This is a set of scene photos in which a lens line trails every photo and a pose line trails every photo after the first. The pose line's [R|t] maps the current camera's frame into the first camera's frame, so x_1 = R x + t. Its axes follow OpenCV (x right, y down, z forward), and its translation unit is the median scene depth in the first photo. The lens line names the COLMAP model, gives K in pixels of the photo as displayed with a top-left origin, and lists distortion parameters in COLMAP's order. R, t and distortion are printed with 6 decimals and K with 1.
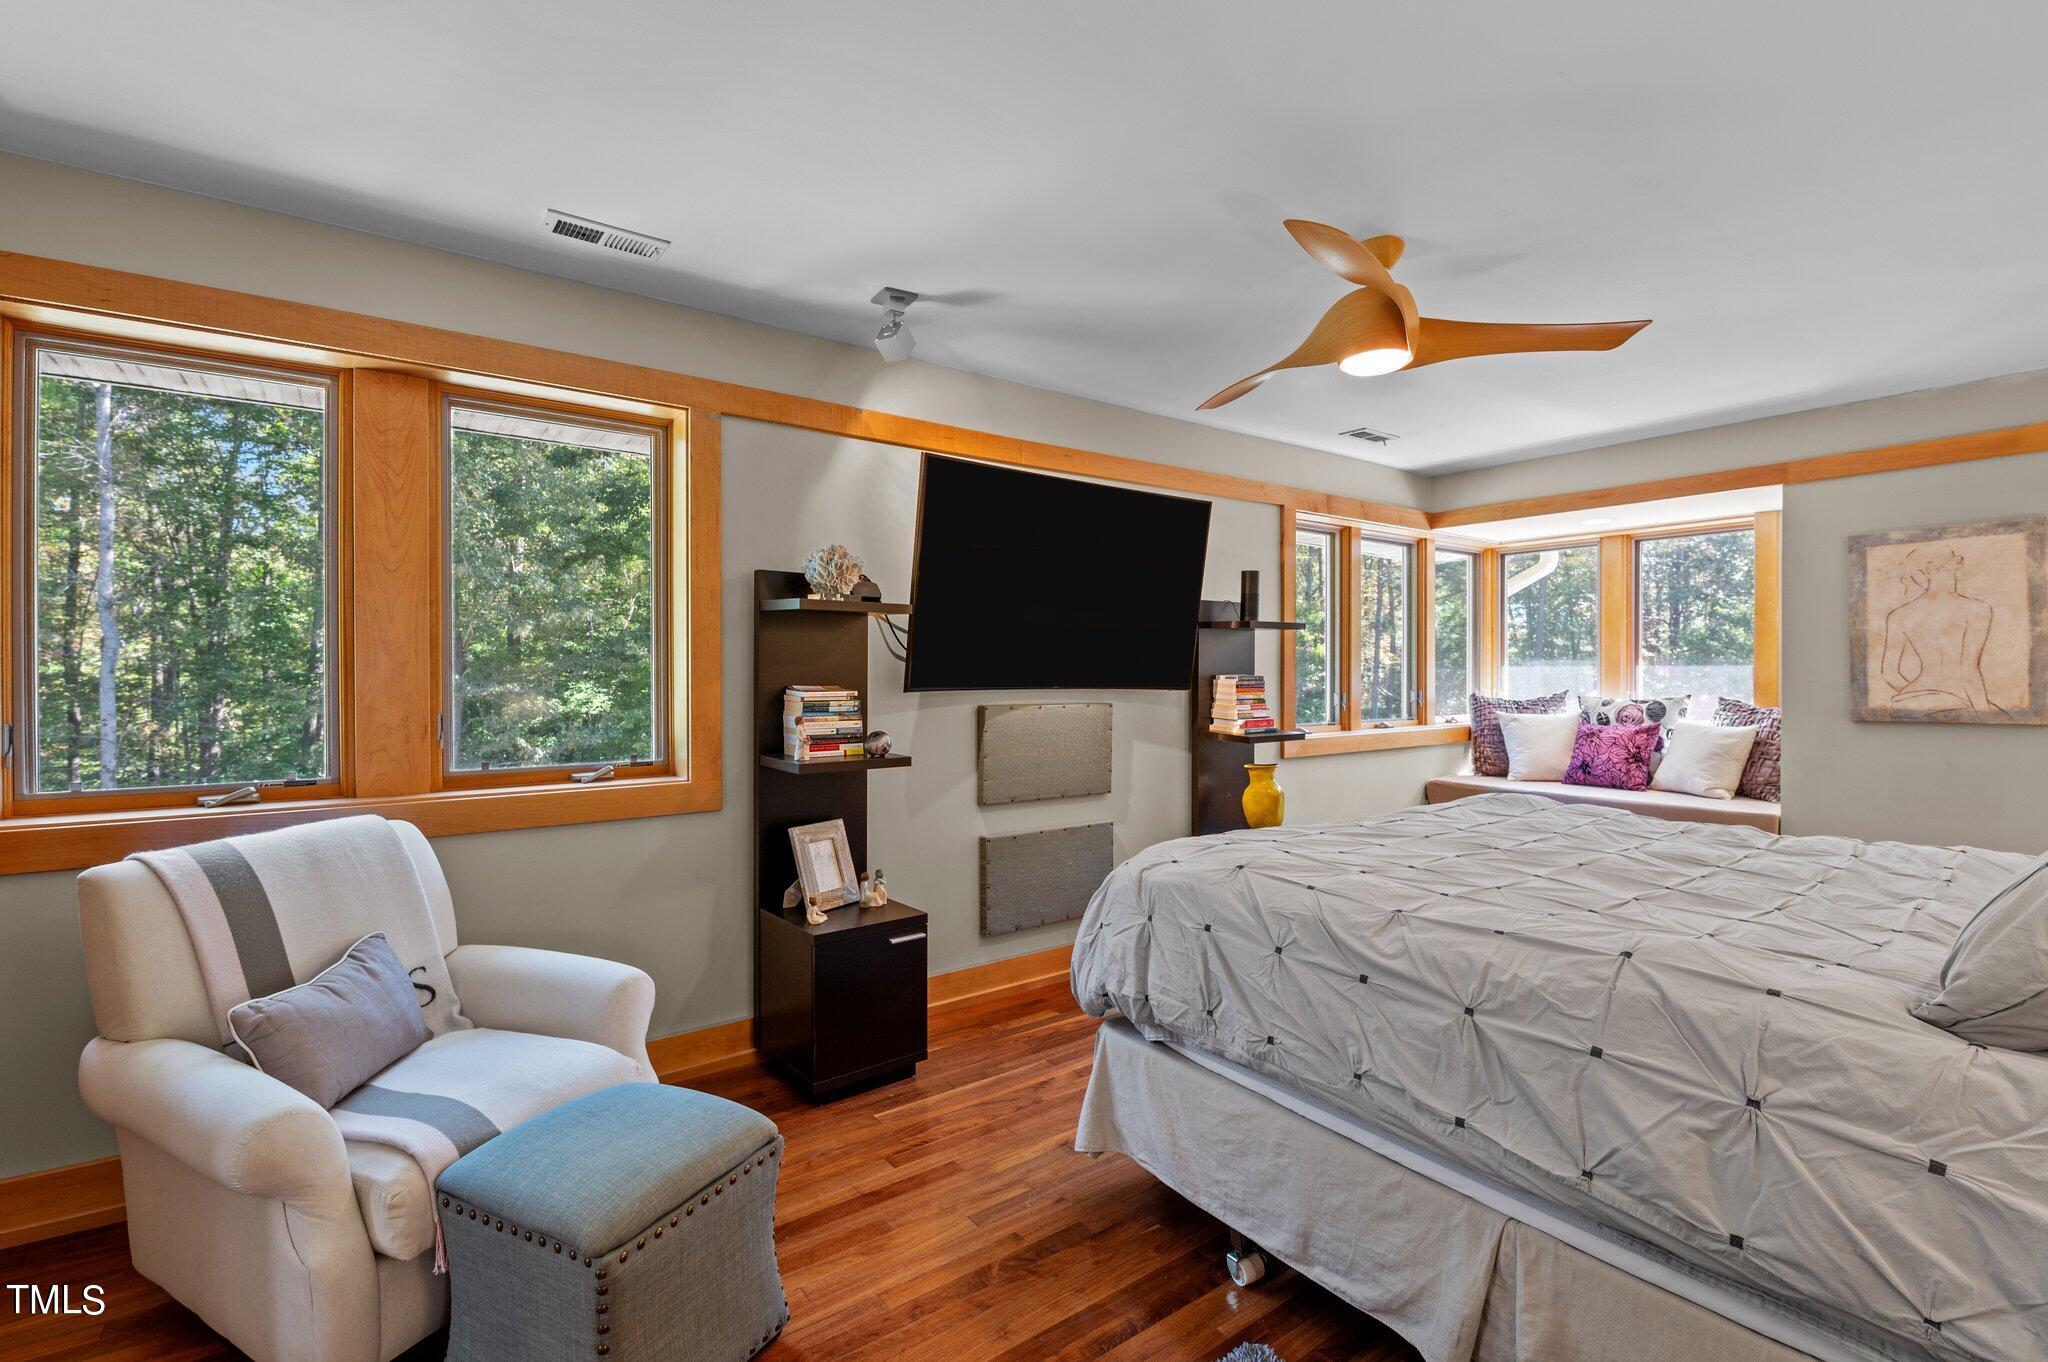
lens RADIAL K [[890.7, 0, 951.3], [0, 890.7, 668.2], [0, 0, 1]] dist [0.000277, -0.011623]
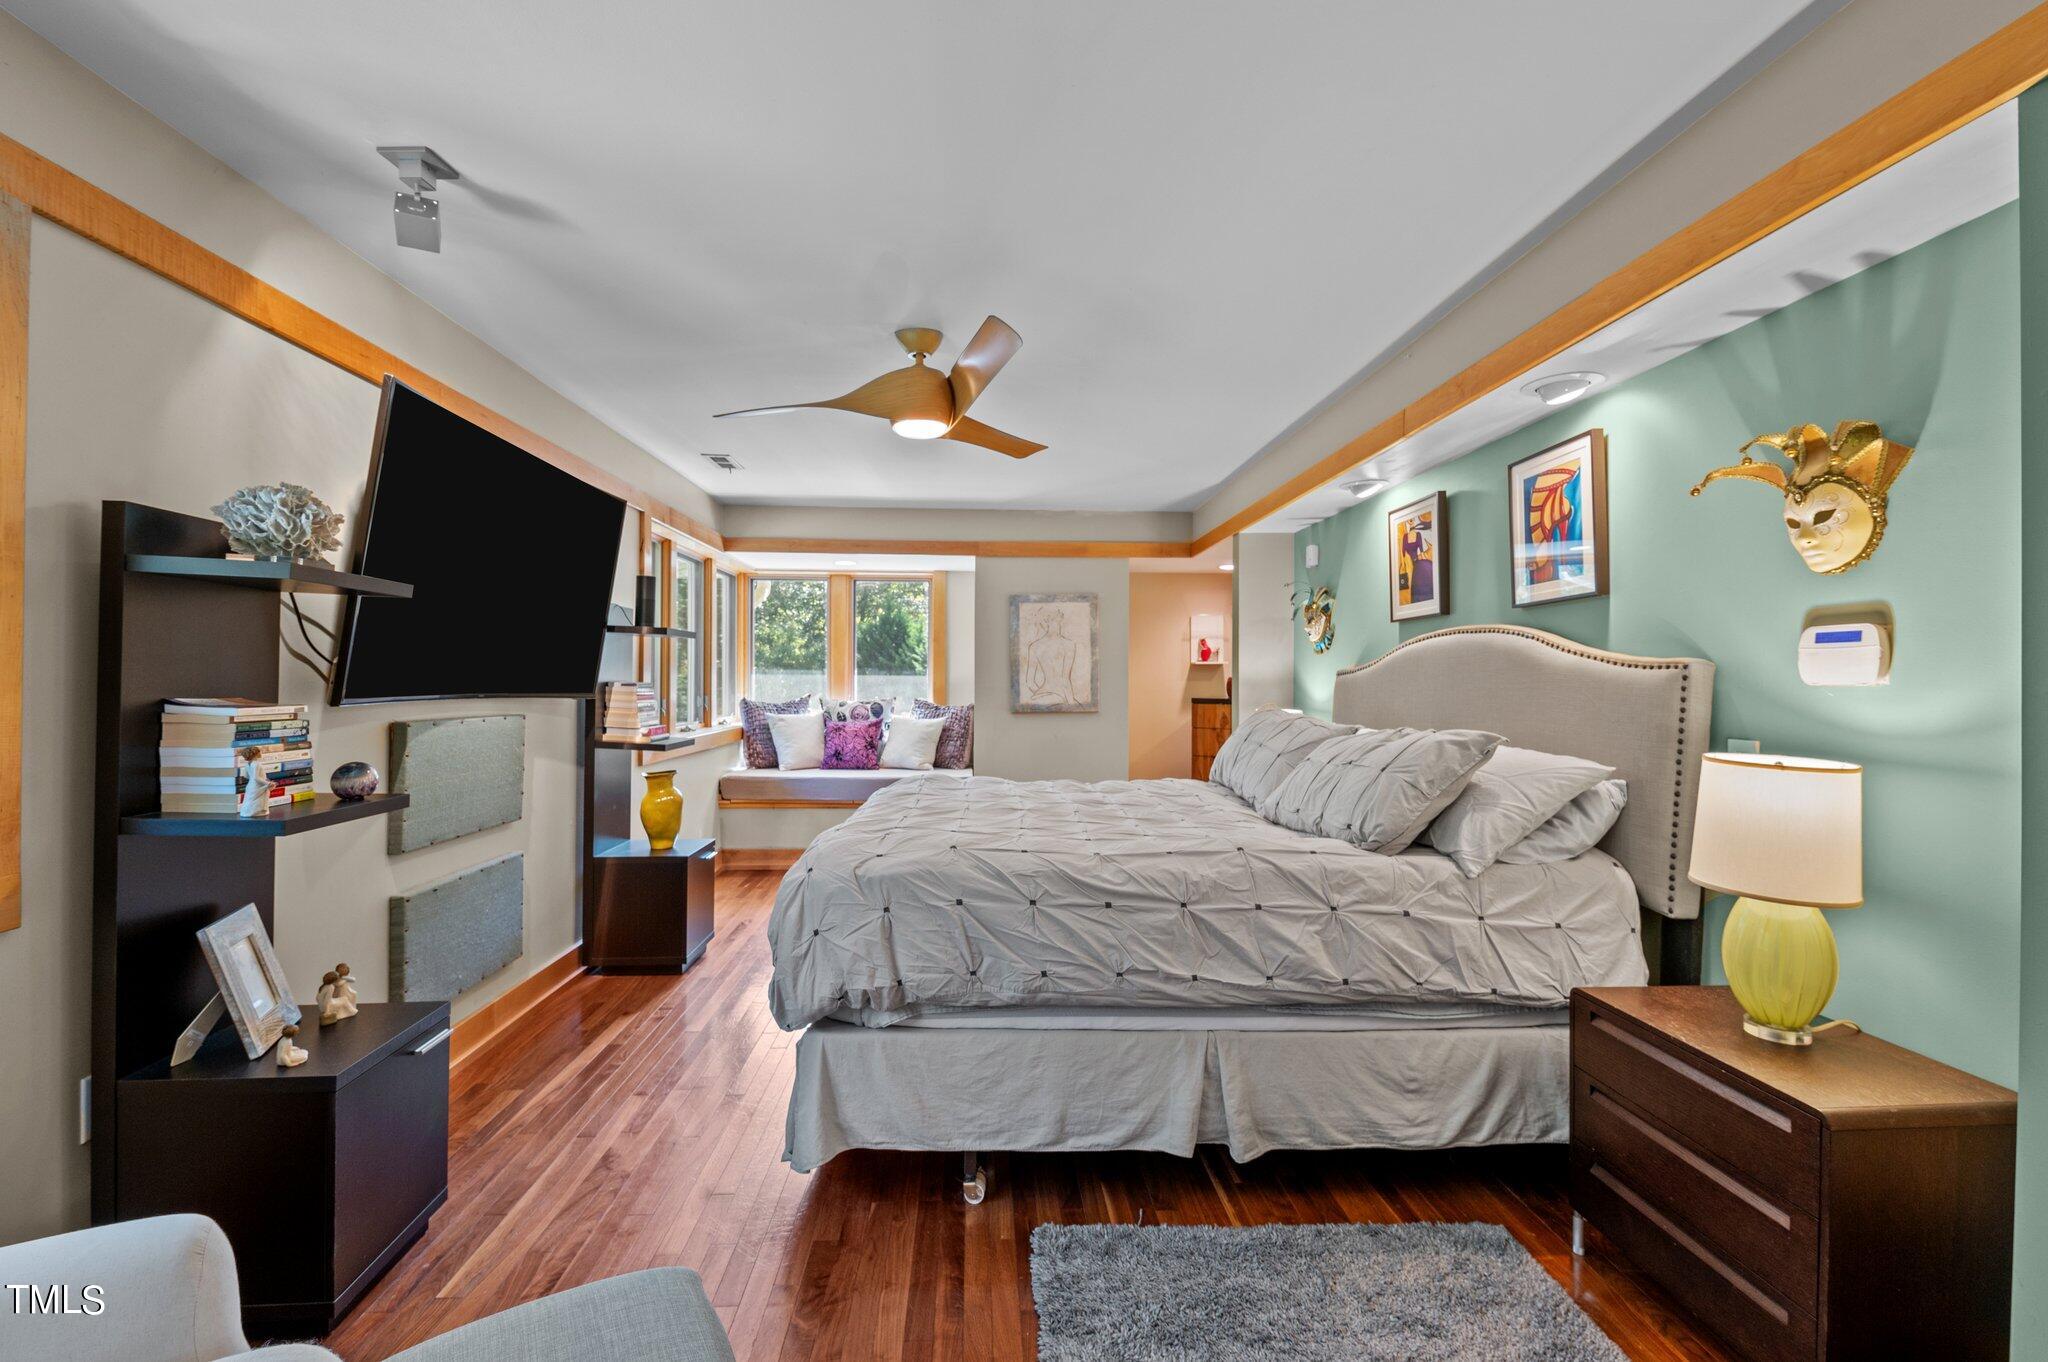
lens RADIAL K [[890.7, 0, 991.0], [0, 890.7, 664.8], [0, 0, 1]] dist [0.000277, -0.011623]
pose [[0.538027, 0.019791, 0.842695, -0.302360], [-0.010374, 0.999804, -0.016857, 0.001729], [-0.842864, 0.000328, 0.538127, 0.157872]]
